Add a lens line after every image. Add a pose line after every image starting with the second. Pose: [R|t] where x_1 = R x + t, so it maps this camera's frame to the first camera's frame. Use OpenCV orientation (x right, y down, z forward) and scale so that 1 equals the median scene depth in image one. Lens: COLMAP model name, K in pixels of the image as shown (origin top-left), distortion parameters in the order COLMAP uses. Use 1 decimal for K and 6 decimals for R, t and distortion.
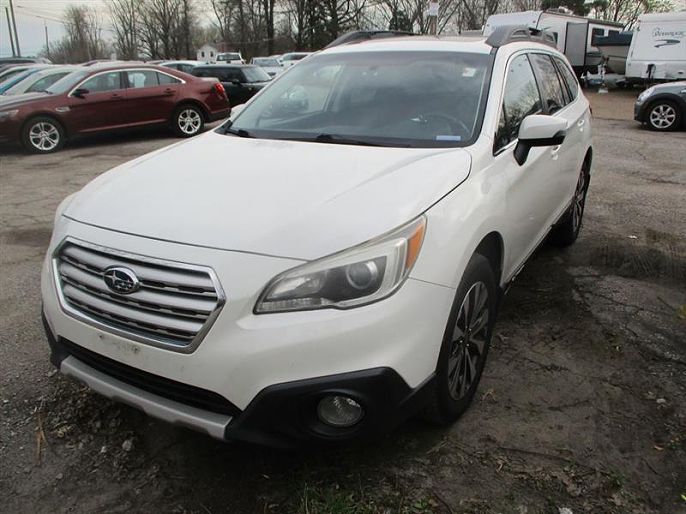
lens RADIAL K [[561.3, 0, 346.4], [0, 561.3, 253.6], [0, 0, 1]] dist [-0.037110, -0.007676]
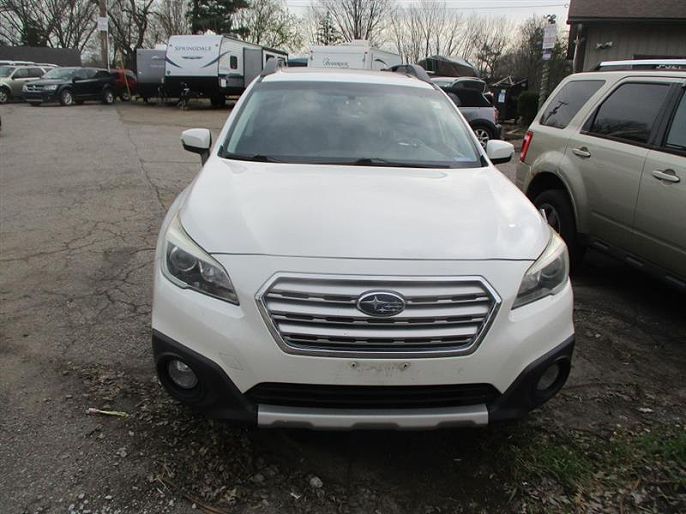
lens RADIAL K [[561.3, 0, 349.9], [0, 561.3, 258.1], [0, 0, 1]] dist [-0.037110, -0.007676]
pose [[0.831280, -0.117723, 0.543245, -0.992275], [0.130946, 0.991284, 0.014440, -0.057294], [-0.540210, 0.059132, 0.839450, 0.159390]]
